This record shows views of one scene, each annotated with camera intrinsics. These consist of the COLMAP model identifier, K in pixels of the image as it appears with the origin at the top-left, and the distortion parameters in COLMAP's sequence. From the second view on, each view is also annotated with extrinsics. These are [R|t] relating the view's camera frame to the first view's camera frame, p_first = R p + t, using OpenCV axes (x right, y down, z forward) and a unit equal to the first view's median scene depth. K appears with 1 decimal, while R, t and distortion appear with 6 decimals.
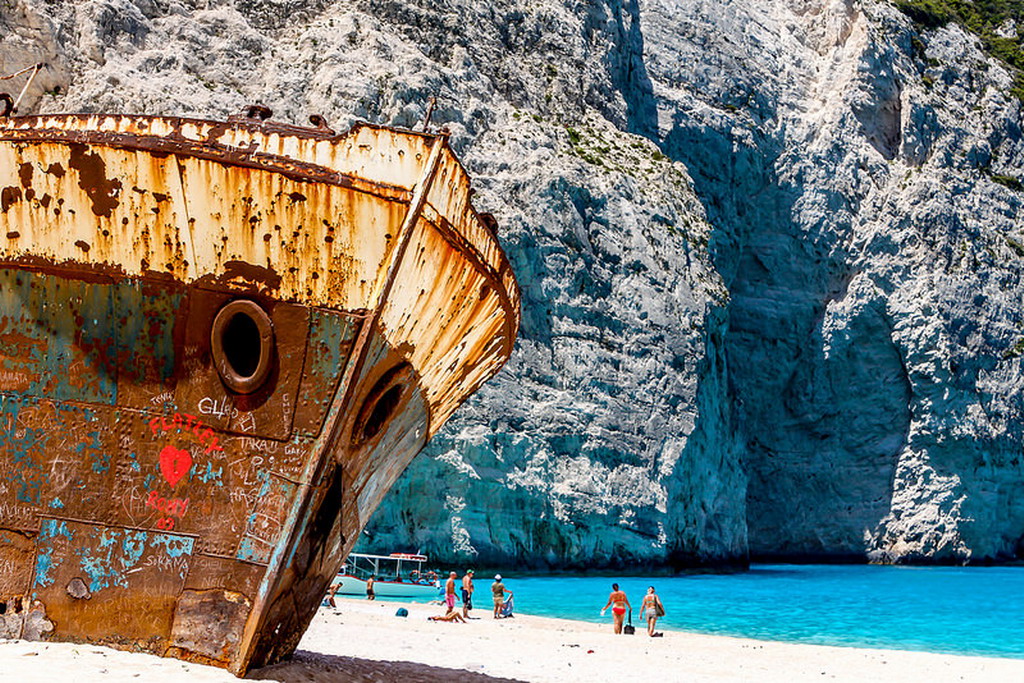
lens RADIAL K [[1829.9, 0, 512.0], [0, 1829.9, 341.5], [0, 0, 1]] dist [-0.023233, -0.003437]
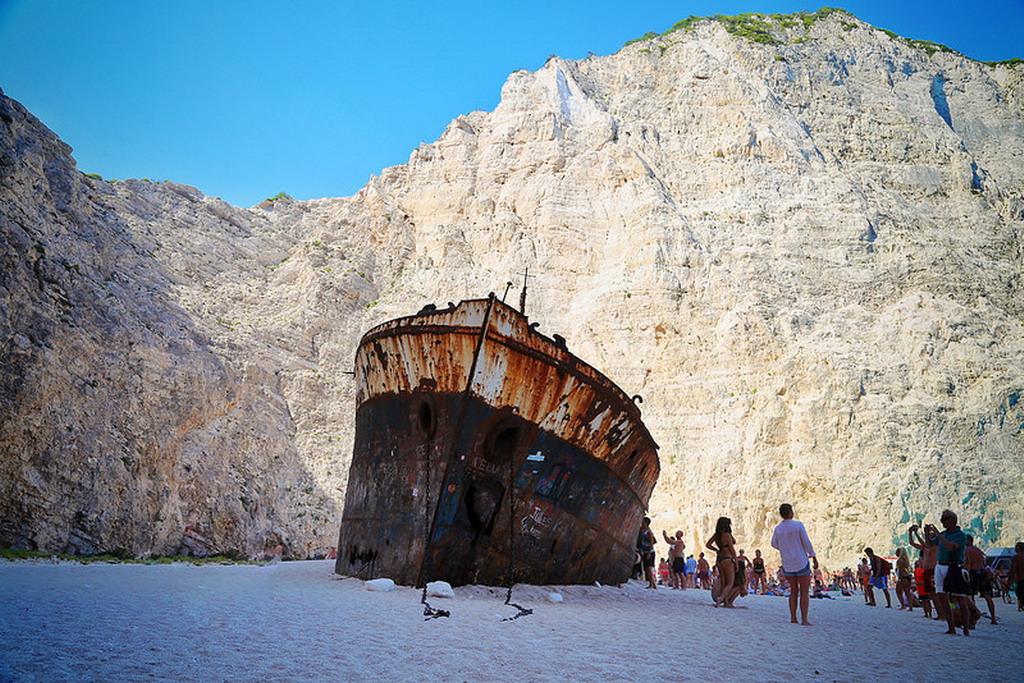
lens RADIAL K [[804.5, 0, 512.0], [0, 804.5, 341.5], [0, 0, 1]] dist [-0.040943, 0.005158]
pose [[0.806550, -0.201978, -0.555591, 0.449279], [0.103586, 0.973569, -0.203554, 0.112339], [0.582020, 0.106625, 0.806154, 0.310849]]
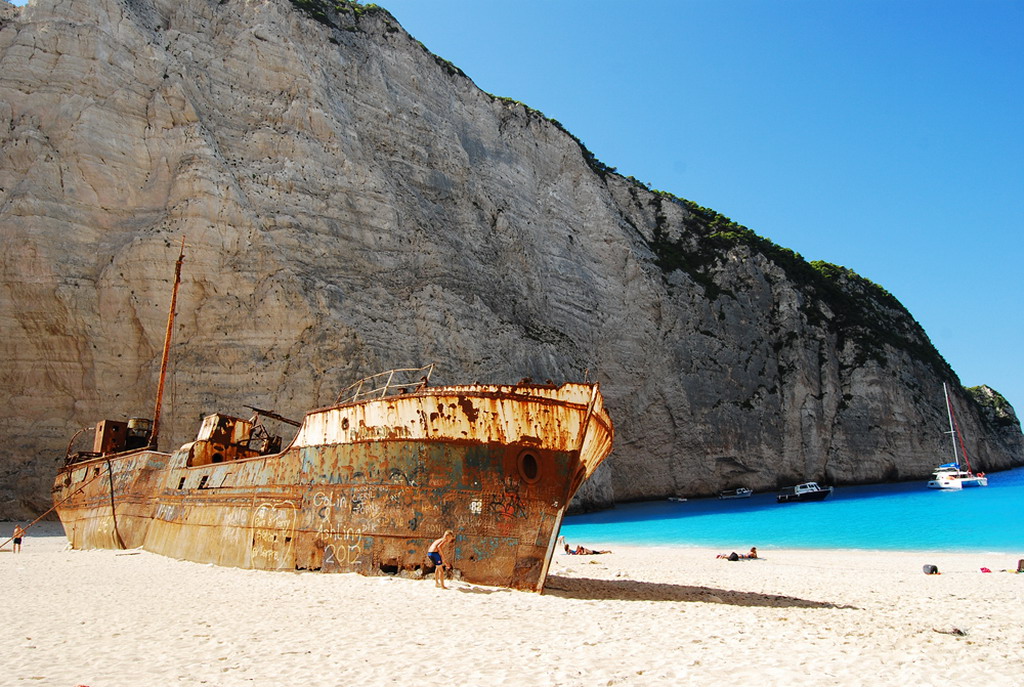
lens RADIAL K [[787.8, 0, 512.0], [0, 787.8, 343.5], [0, 0, 1]] dist [-0.082761, 0.001695]
pose [[0.997138, -0.071726, 0.023893, -0.187023], [0.073582, 0.993313, -0.088966, -0.077156], [-0.017352, 0.090469, 0.995748, -0.187618]]
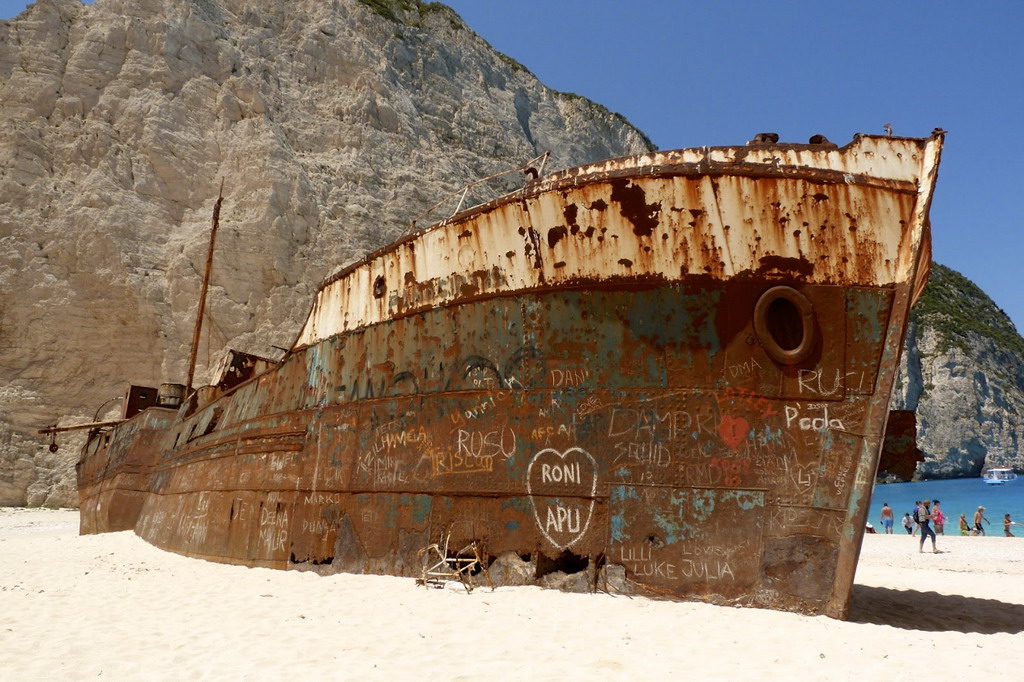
lens RADIAL K [[761.2, 0, 512.0], [0, 761.2, 341.0], [0, 0, 1]] dist [-0.033740, 0.002774]
pose [[0.994531, -0.084653, -0.061172, -0.291866], [0.078588, 0.992318, -0.095542, 0.045305], [0.068790, 0.090212, 0.993544, 0.495595]]
